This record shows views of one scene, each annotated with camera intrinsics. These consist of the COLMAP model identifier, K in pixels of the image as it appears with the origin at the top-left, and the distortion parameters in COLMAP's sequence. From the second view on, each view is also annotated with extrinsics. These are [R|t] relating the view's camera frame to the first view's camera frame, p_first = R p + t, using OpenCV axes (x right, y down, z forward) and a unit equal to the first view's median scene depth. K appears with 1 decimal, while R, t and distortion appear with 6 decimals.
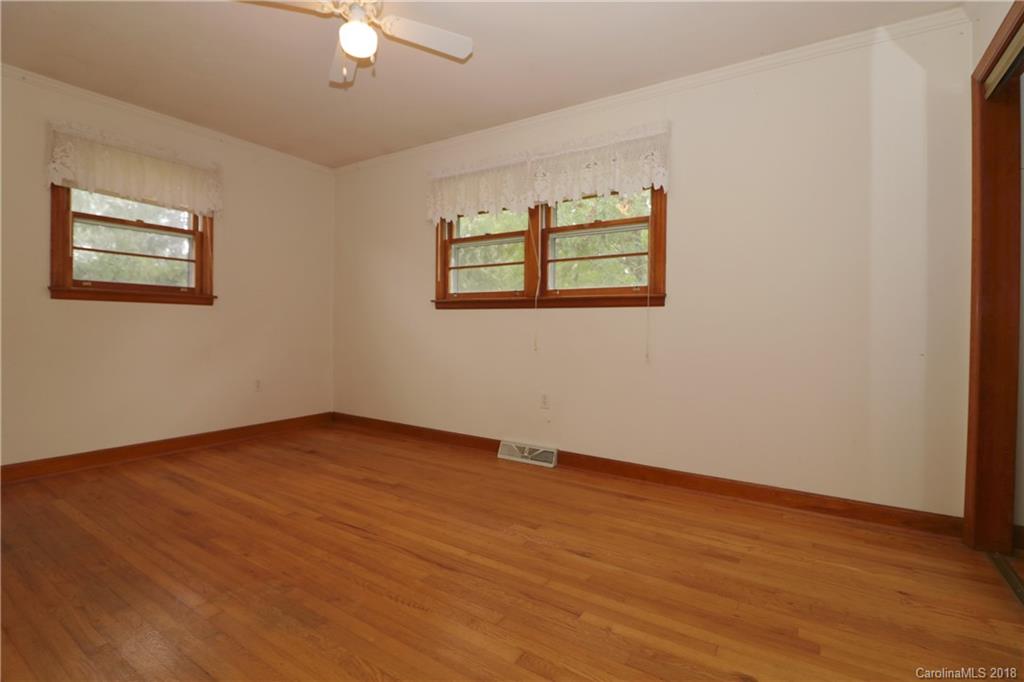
lens RADIAL K [[473.0, 0, 503.8], [0, 473.0, 337.2], [0, 0, 1]] dist [0.000364, -0.012655]
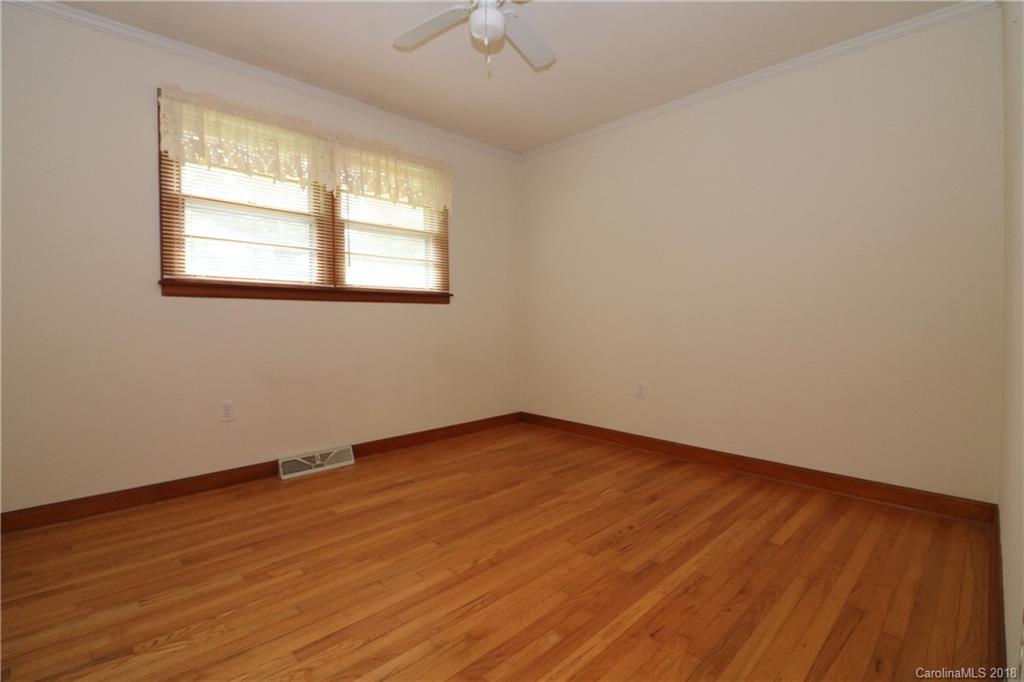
lens RADIAL K [[473.0, 0, 503.8], [0, 473.0, 337.2], [0, 0, 1]] dist [0.000364, -0.012655]
pose [[0.217742, -0.043531, 0.975035, -0.764695], [0.020907, 0.998984, 0.039931, -0.021045], [-0.975782, 0.011690, 0.218431, 0.466893]]
